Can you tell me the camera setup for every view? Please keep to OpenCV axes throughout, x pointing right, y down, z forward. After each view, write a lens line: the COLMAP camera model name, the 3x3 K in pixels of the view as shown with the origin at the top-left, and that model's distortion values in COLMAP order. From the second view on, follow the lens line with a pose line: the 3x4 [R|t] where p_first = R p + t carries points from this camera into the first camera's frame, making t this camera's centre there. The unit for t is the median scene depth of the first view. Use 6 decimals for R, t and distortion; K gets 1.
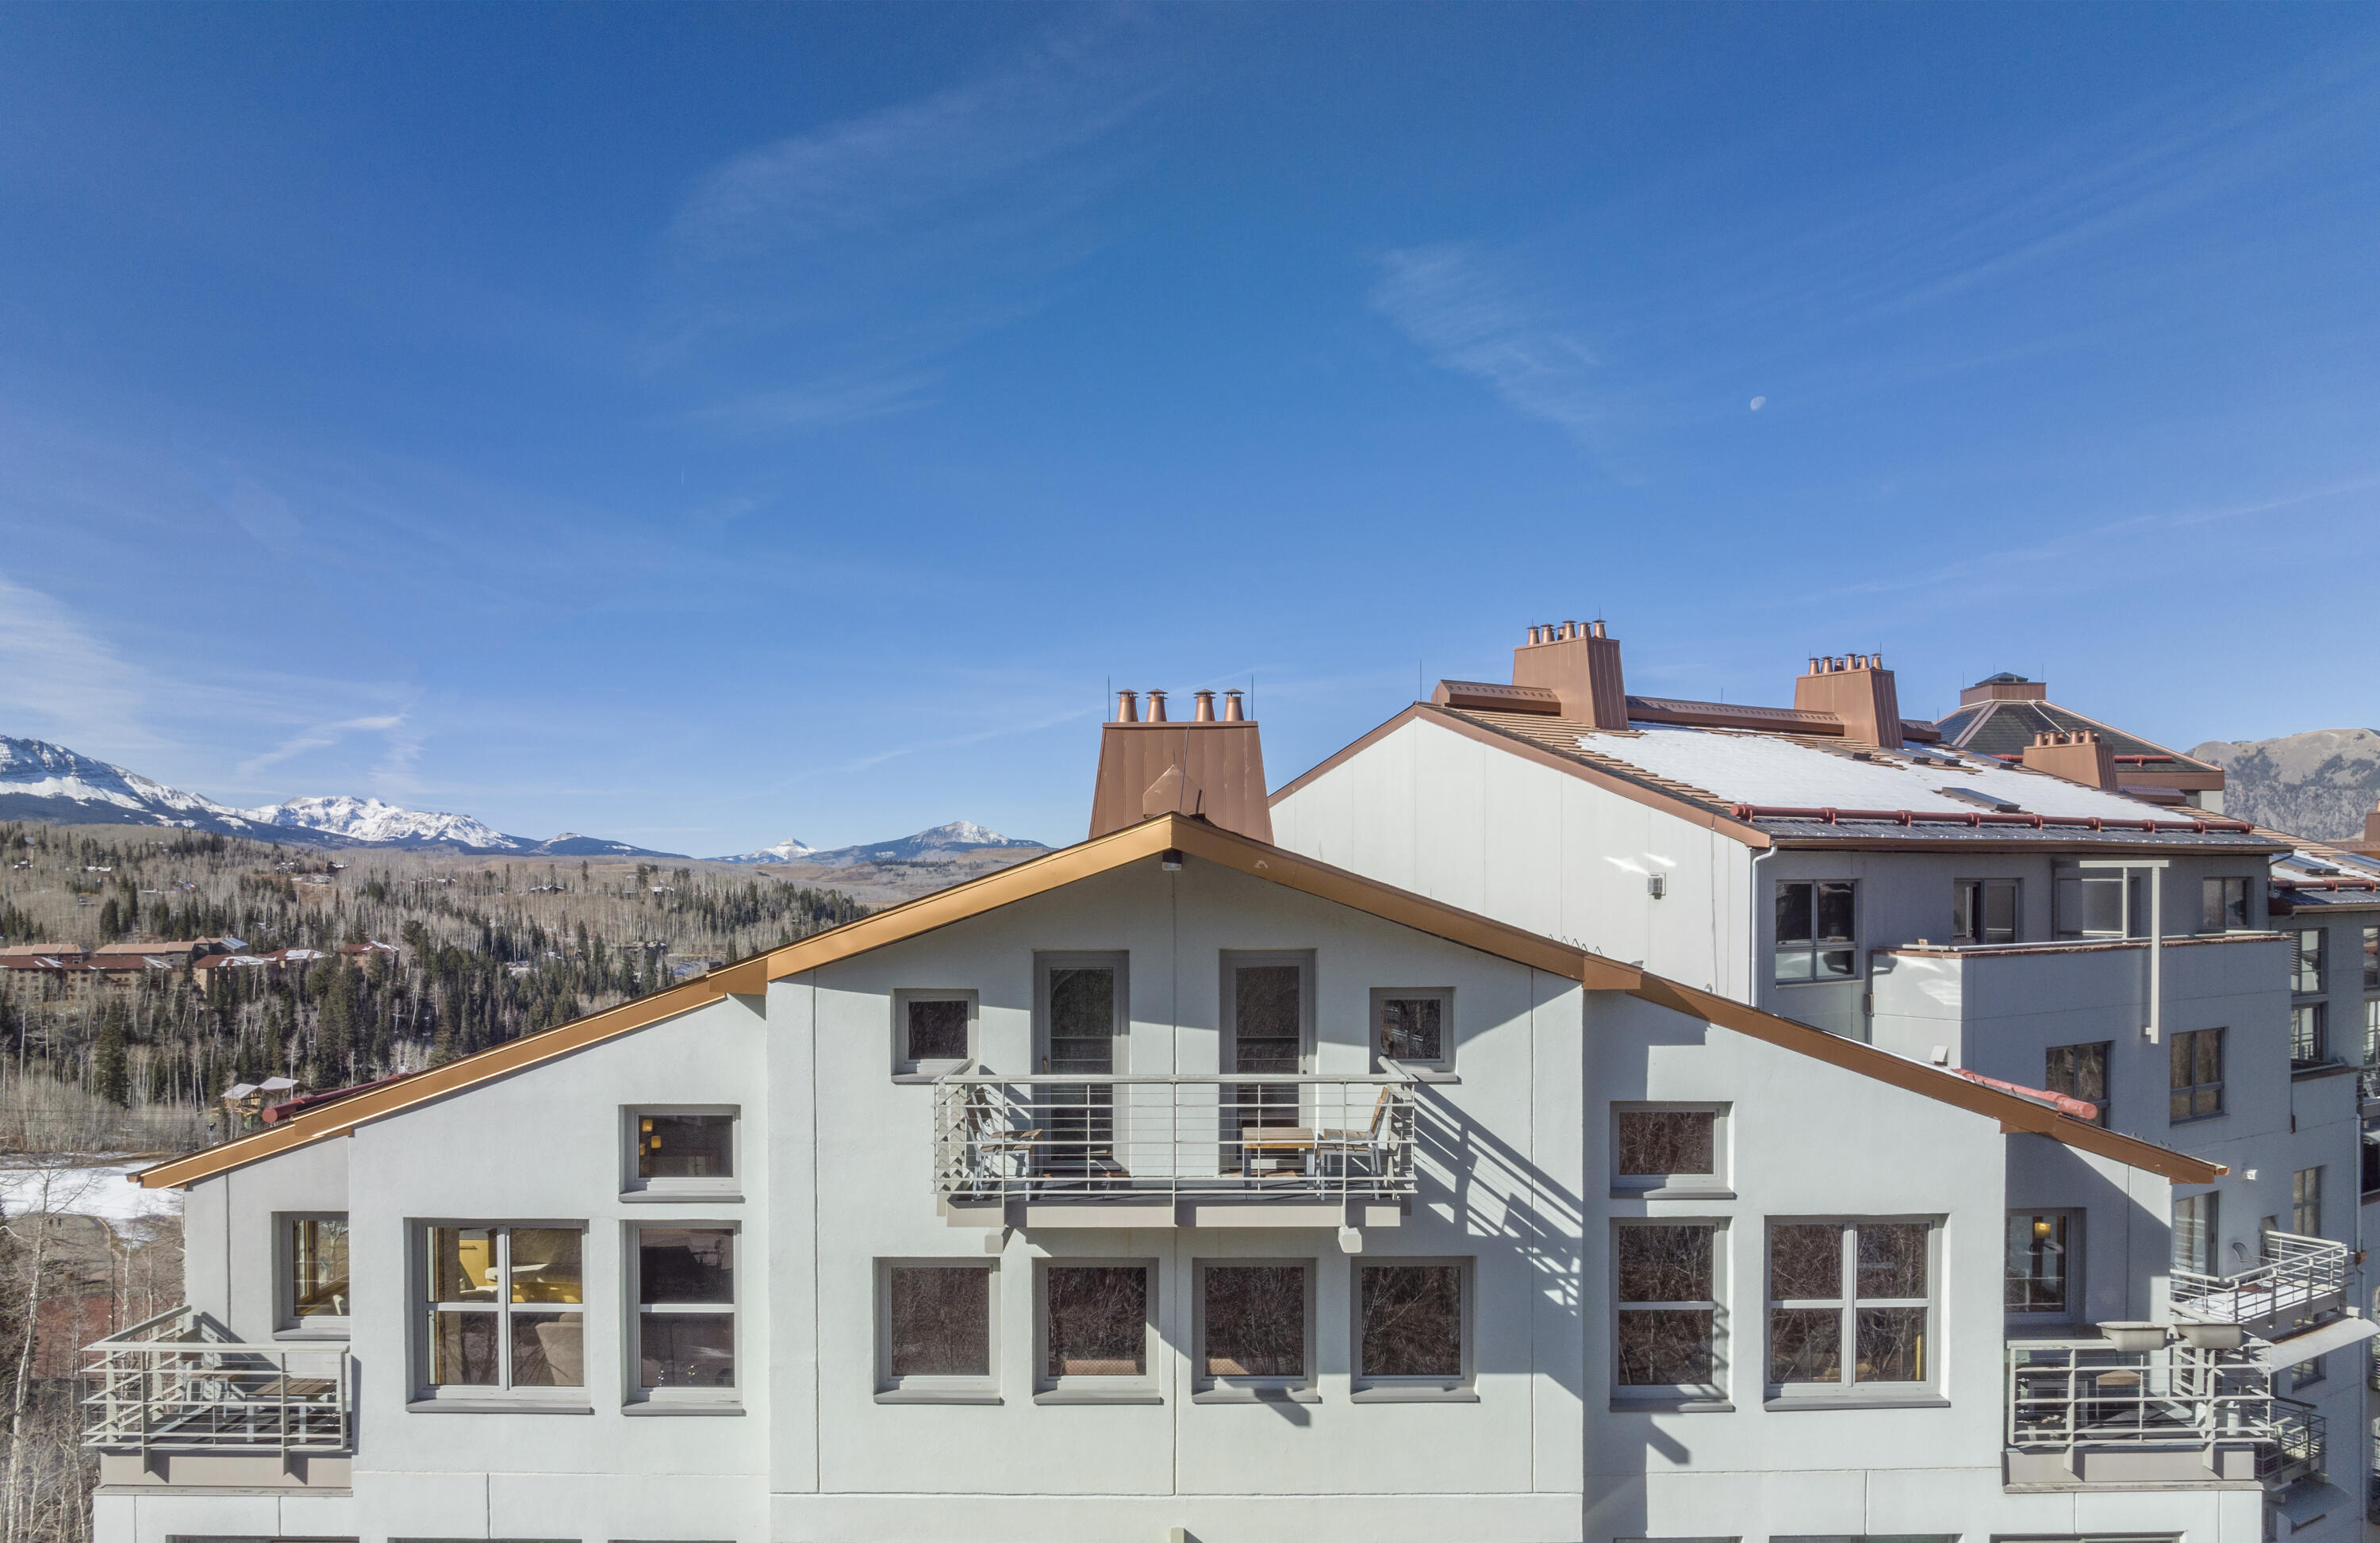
lens RADIAL K [[1699.3, 0, 1161.9], [0, 1699.3, 890.5], [0, 0, 1]] dist [-0.041849, 0.010083]
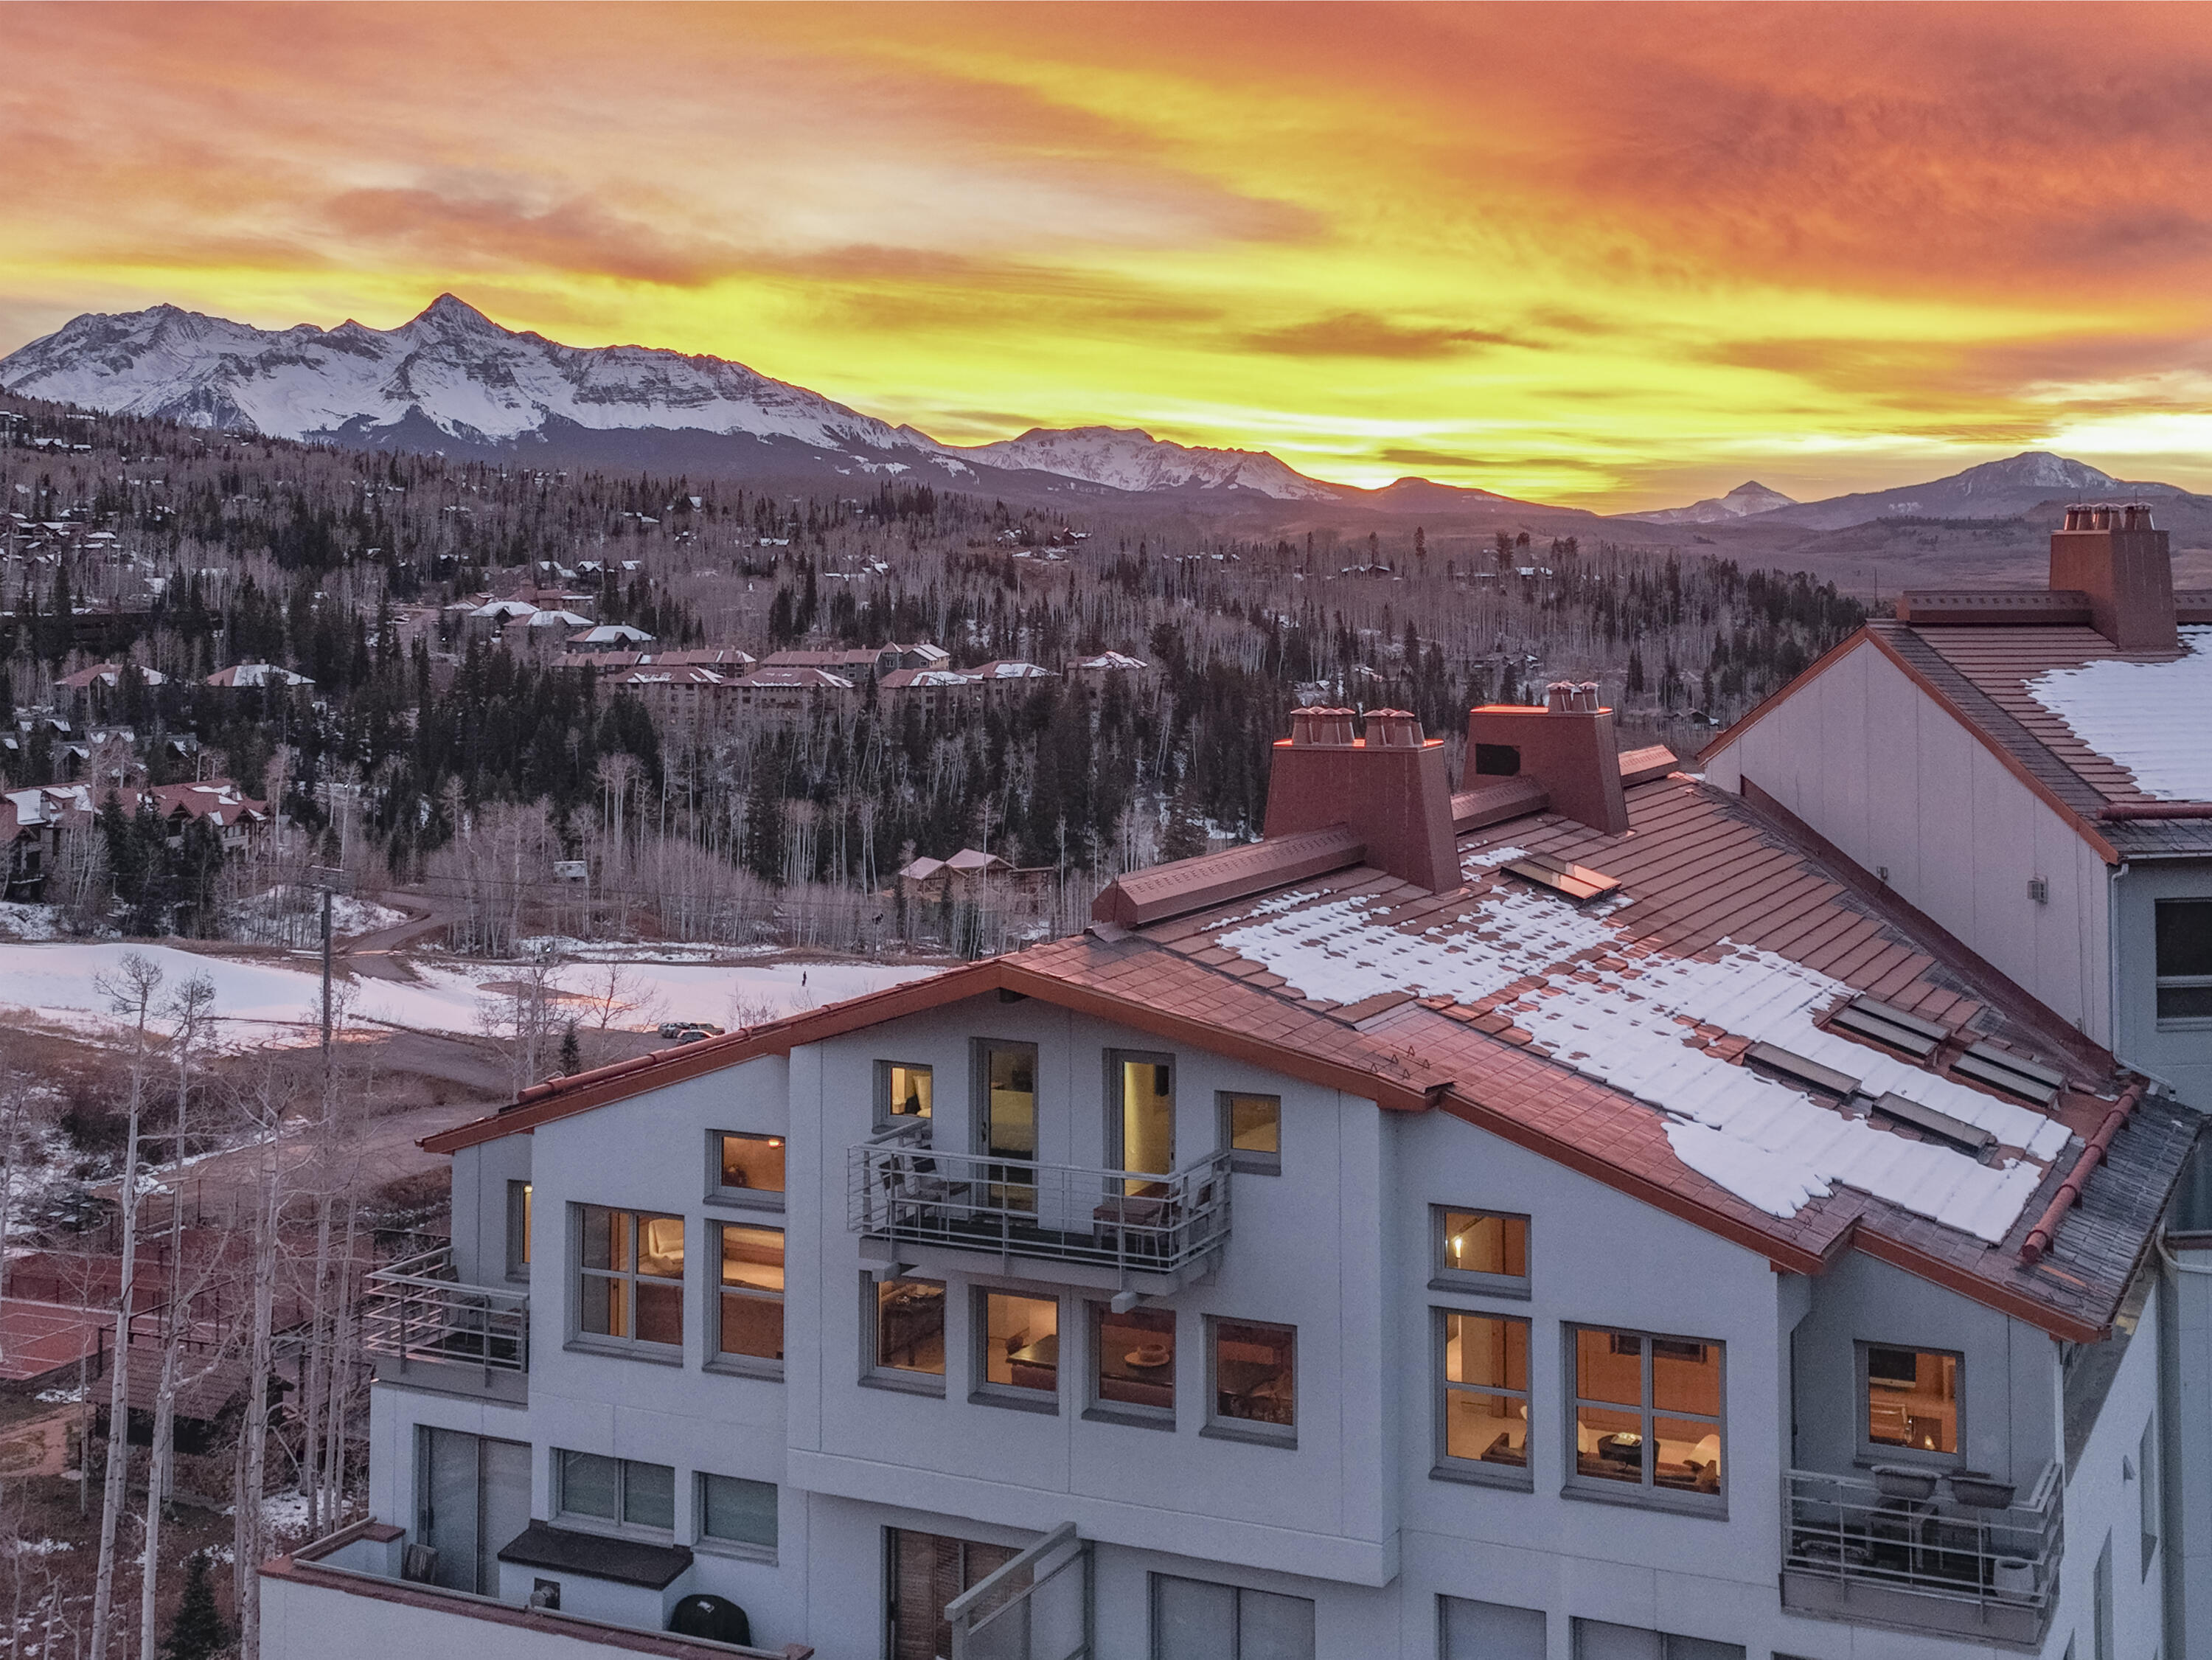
lens RADIAL K [[2742.9, 0, 1157.0], [0, 2742.9, 521.5], [0, 0, 1]] dist [0.003261, 0.000000]
pose [[0.908047, -0.002528, -0.418861, 0.857392], [-0.003668, 0.999895, -0.013987, -0.302728], [0.418852, 0.014238, 0.907943, -0.747771]]
